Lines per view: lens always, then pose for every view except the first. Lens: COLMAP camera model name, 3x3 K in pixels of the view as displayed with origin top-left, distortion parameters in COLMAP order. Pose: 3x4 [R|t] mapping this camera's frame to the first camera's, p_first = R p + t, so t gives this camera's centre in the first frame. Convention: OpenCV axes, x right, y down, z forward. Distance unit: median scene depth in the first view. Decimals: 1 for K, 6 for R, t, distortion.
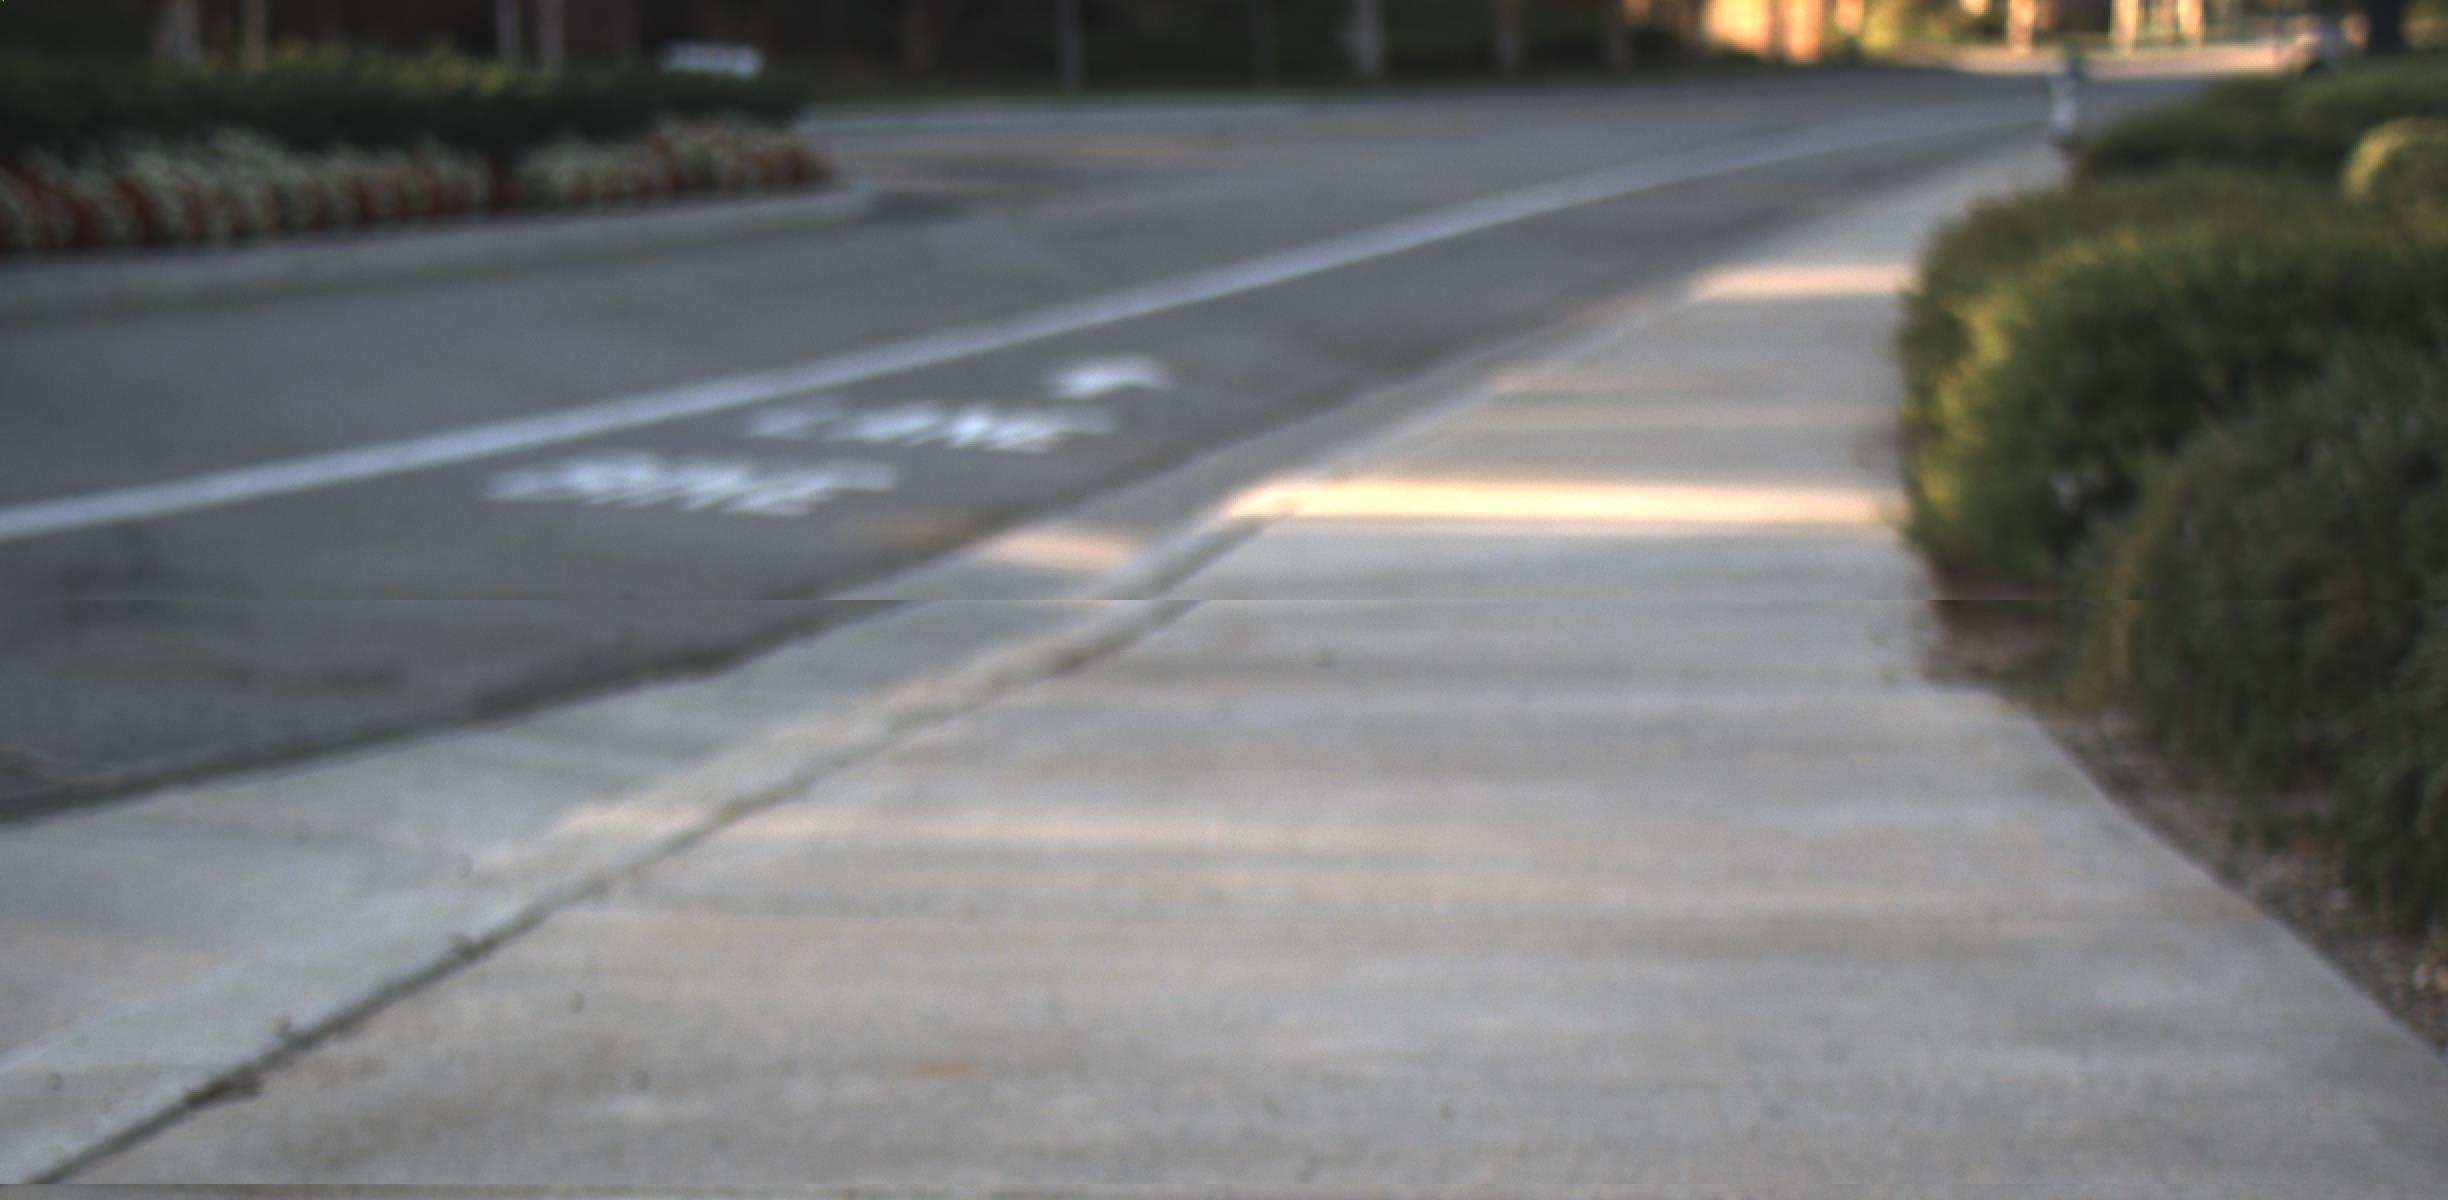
lens RADIAL K [[5009.1, 0, 1224.0], [0, 5009.1, 600.0], [0, 0, 1]] dist [-0.036889, 0.766307]
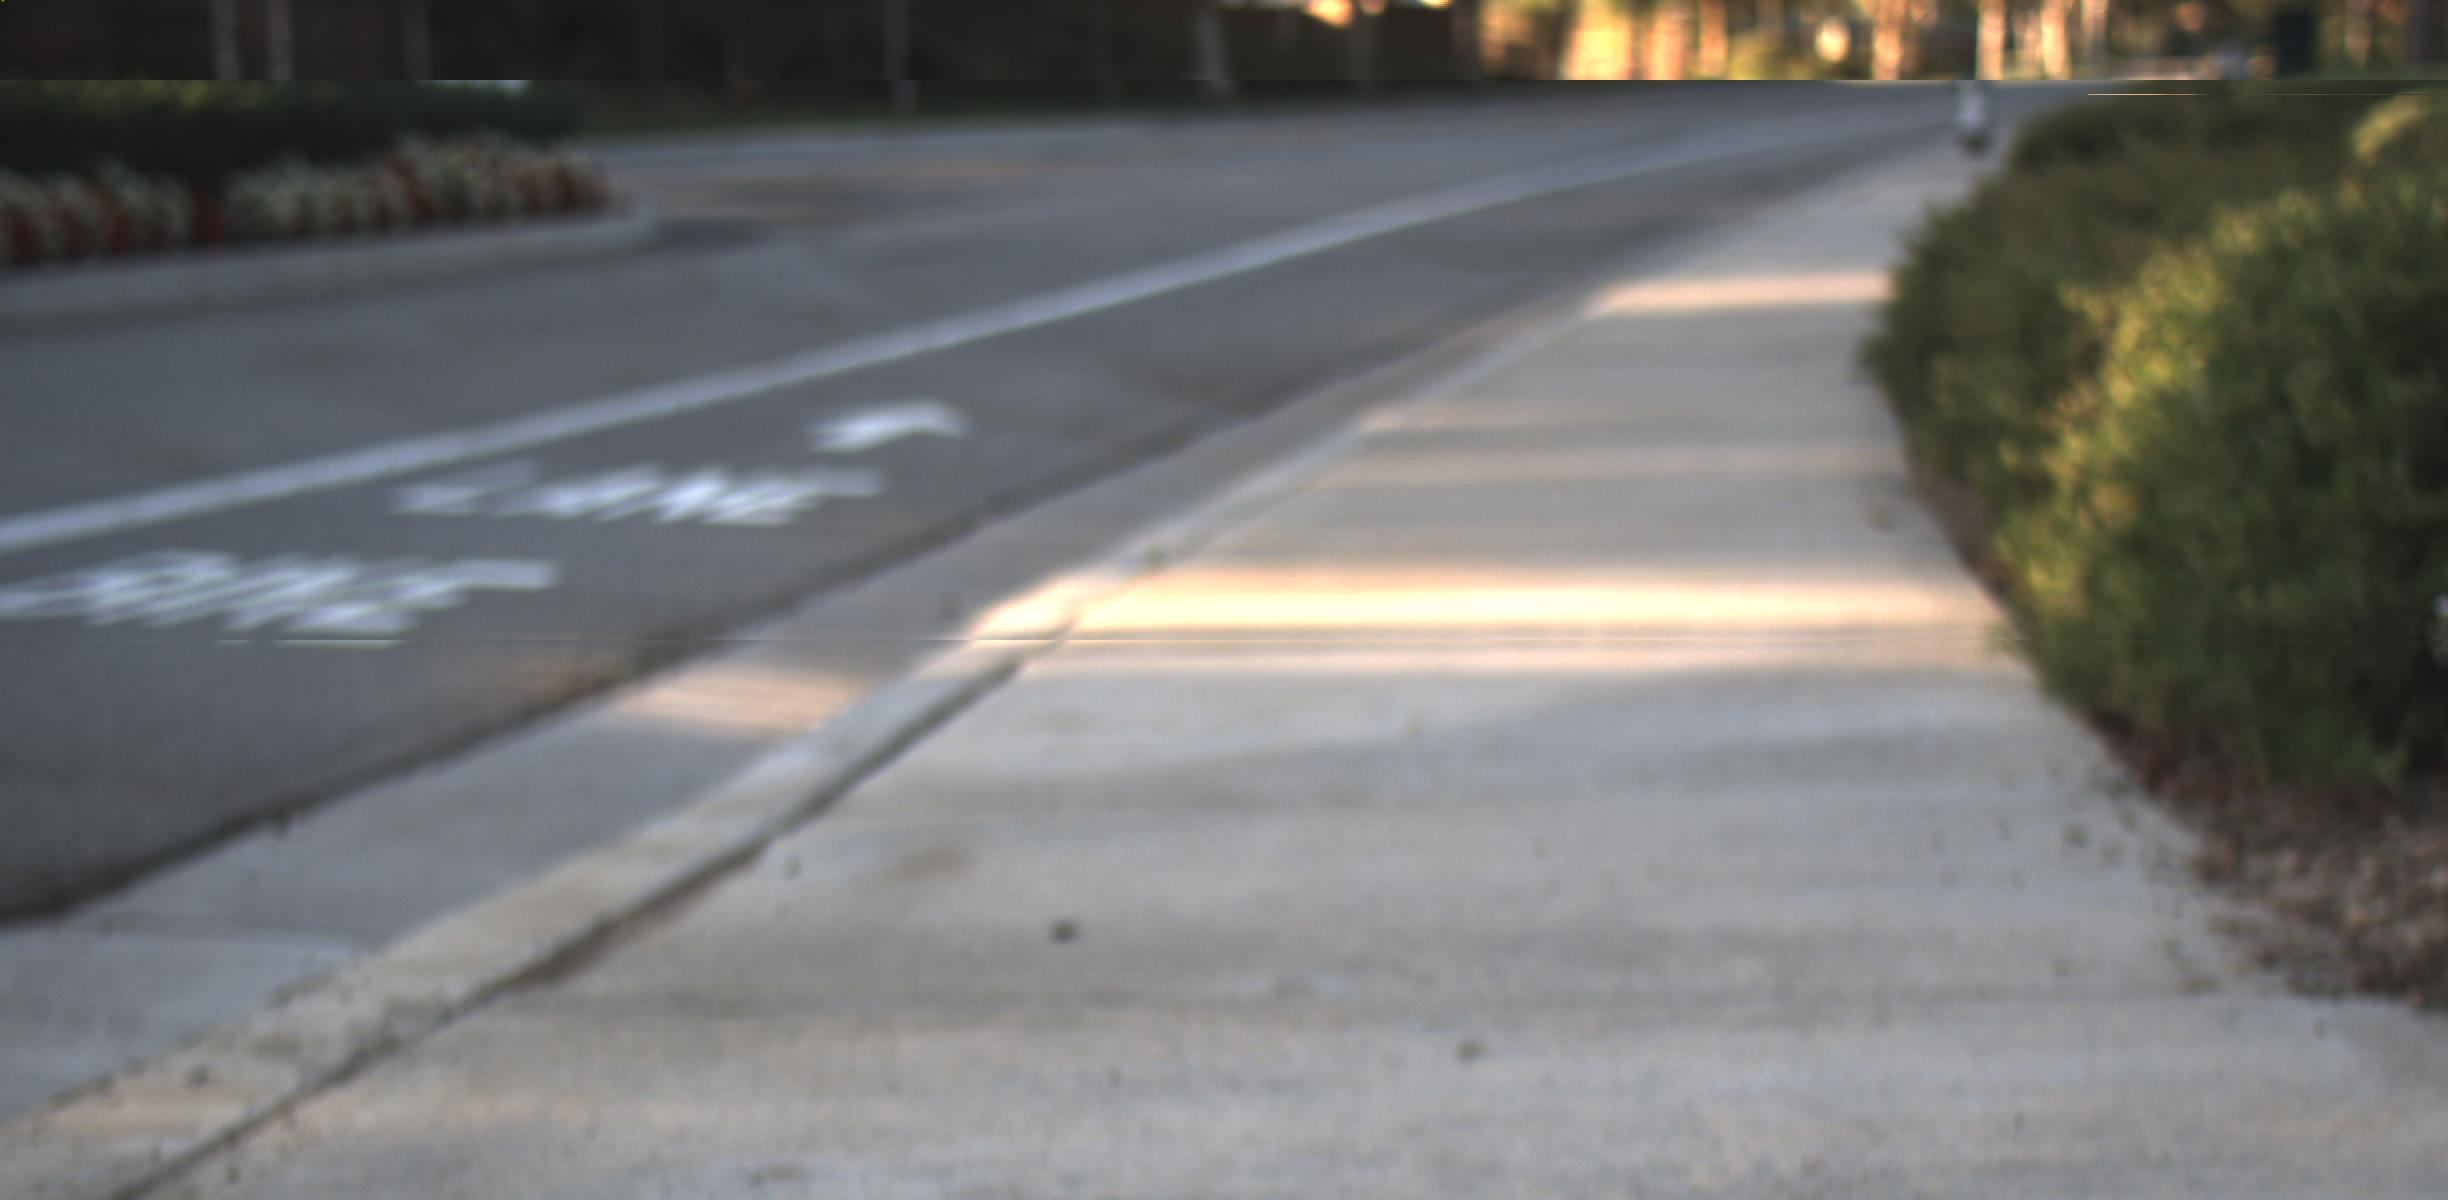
lens RADIAL K [[5009.1, 0, 1224.0], [0, 5009.1, 600.0], [0, 0, 1]] dist [-0.036889, 0.766307]
pose [[0.999395, -0.022511, 0.026502, 0.007231], [0.022695, 0.999720, -0.006657, -0.007580], [-0.026345, 0.007254, 0.999627, 0.150333]]
